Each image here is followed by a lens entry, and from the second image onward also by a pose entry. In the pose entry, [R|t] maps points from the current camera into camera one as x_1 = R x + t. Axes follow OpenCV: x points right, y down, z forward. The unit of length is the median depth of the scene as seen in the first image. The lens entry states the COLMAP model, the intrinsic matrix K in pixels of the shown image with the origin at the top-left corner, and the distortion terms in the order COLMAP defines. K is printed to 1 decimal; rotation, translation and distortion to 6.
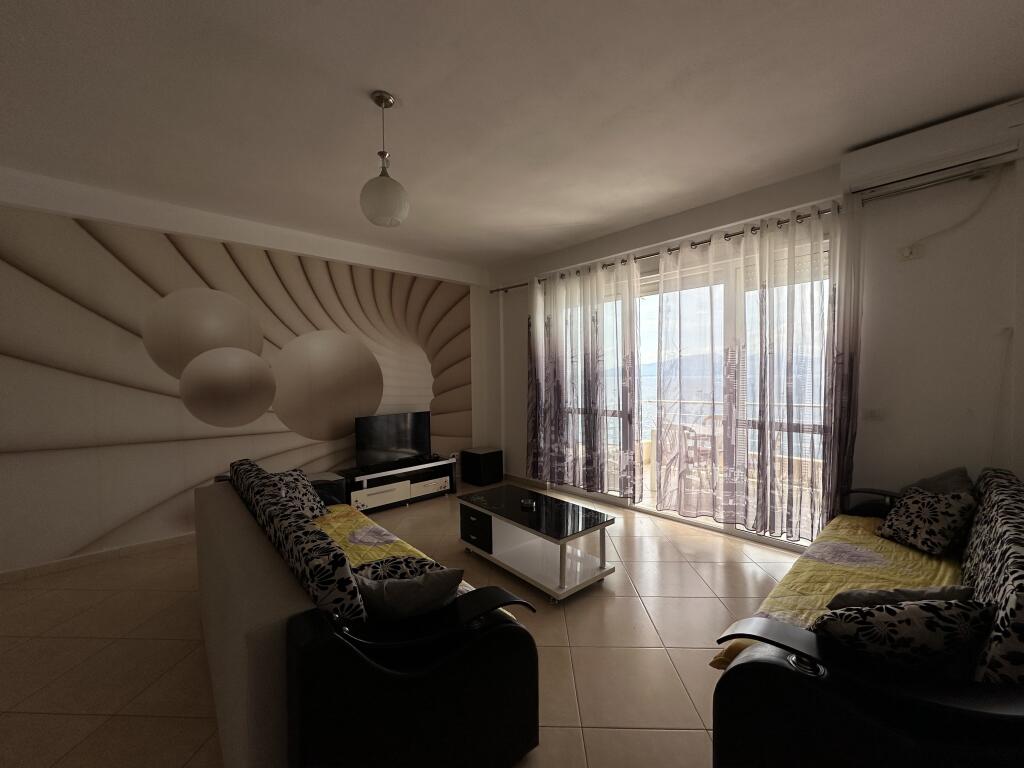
lens RADIAL K [[404.6, 0, 512.0], [0, 404.6, 384.0], [0, 0, 1]] dist [-0.001237, 0.002970]
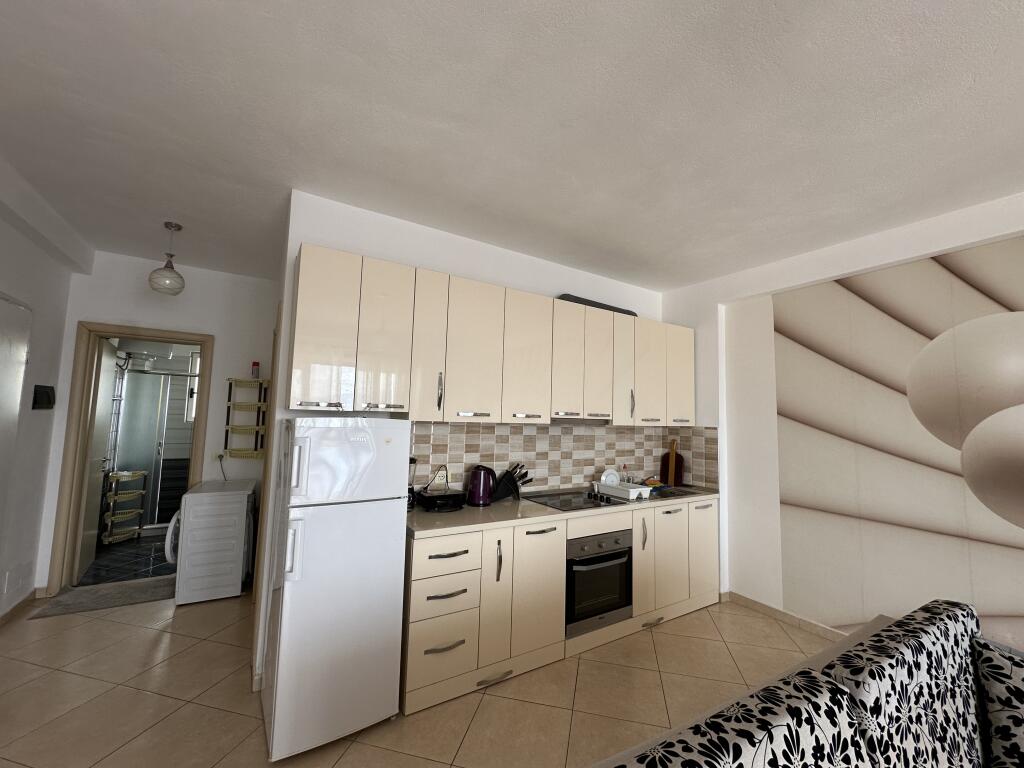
lens RADIAL K [[404.6, 0, 512.0], [0, 404.6, 384.0], [0, 0, 1]] dist [-0.001237, 0.002970]
pose [[-0.166369, -0.077976, -0.982976, 0.016809], [-0.062033, 0.995721, -0.068488, -0.029303], [0.984110, 0.049583, -0.170495, 0.353383]]
